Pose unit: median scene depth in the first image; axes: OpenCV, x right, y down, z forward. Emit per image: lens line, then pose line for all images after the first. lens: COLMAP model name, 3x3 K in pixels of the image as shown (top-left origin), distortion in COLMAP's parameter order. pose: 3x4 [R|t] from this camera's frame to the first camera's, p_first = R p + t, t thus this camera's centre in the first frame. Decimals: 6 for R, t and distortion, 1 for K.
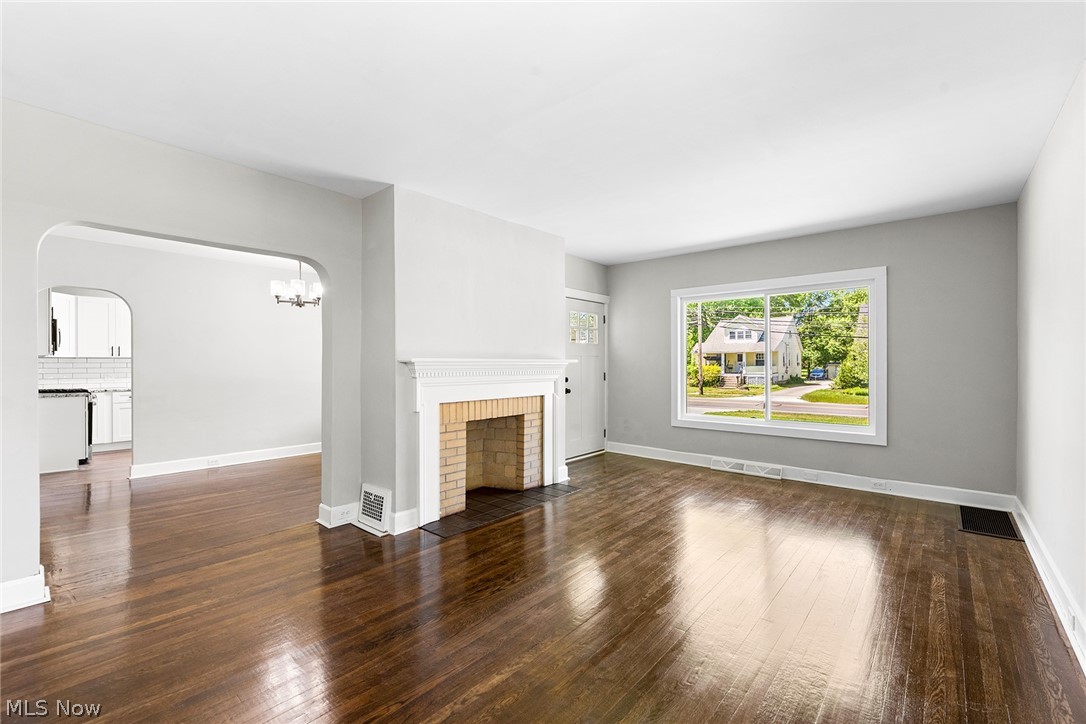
lens RADIAL K [[463.8, 0, 547.3], [0, 463.8, 363.7], [0, 0, 1]] dist [-0.001505, -0.000155]
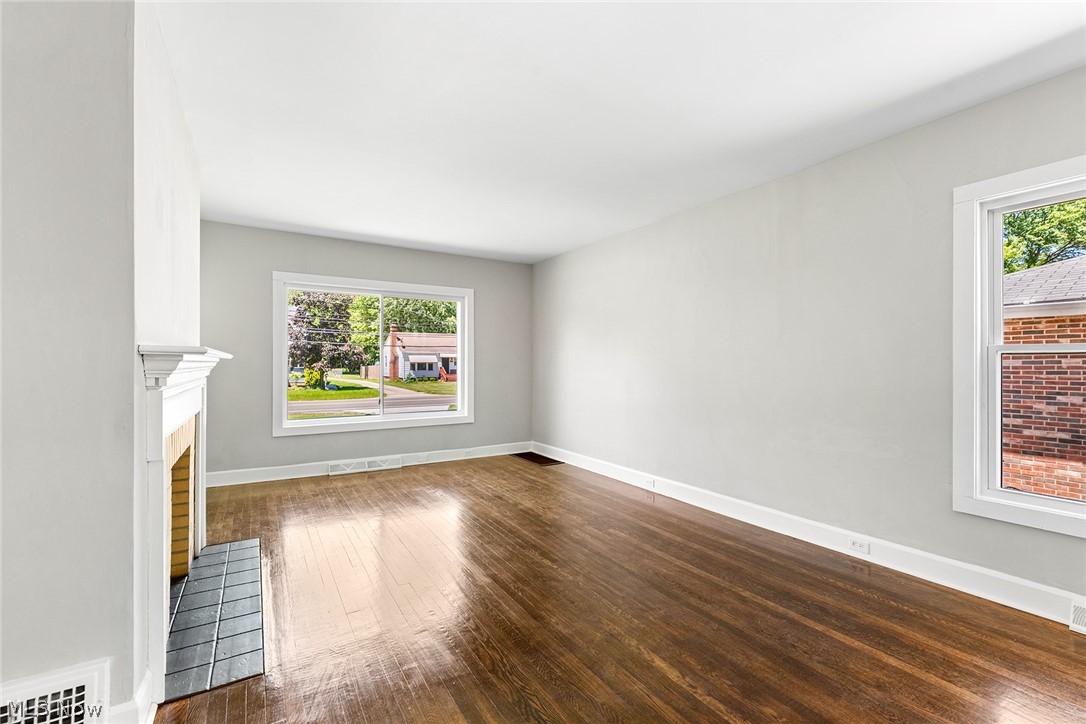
lens RADIAL K [[463.8, 0, 547.3], [0, 463.8, 363.7], [0, 0, 1]] dist [-0.001505, -0.000155]
pose [[0.296531, -0.000465, 0.955023, -0.504215], [-0.000136, 1.000000, 0.000530, 0.005456], [-0.955023, -0.000287, 0.296531, 0.403123]]
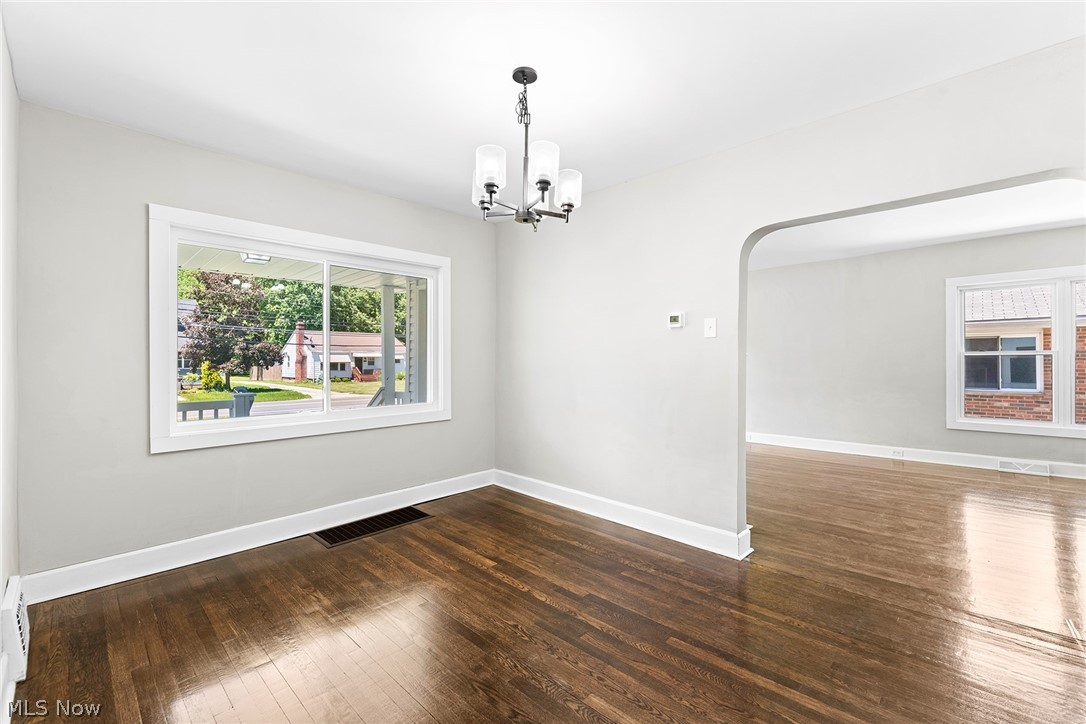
lens RADIAL K [[463.8, 0, 547.3], [0, 463.8, 363.7], [0, 0, 1]] dist [-0.001505, -0.000155]
pose [[0.055508, -0.002776, 0.998454, -1.145273], [0.003827, 0.999989, 0.002567, 0.005085], [-0.998451, 0.003679, 0.055518, 1.133859]]
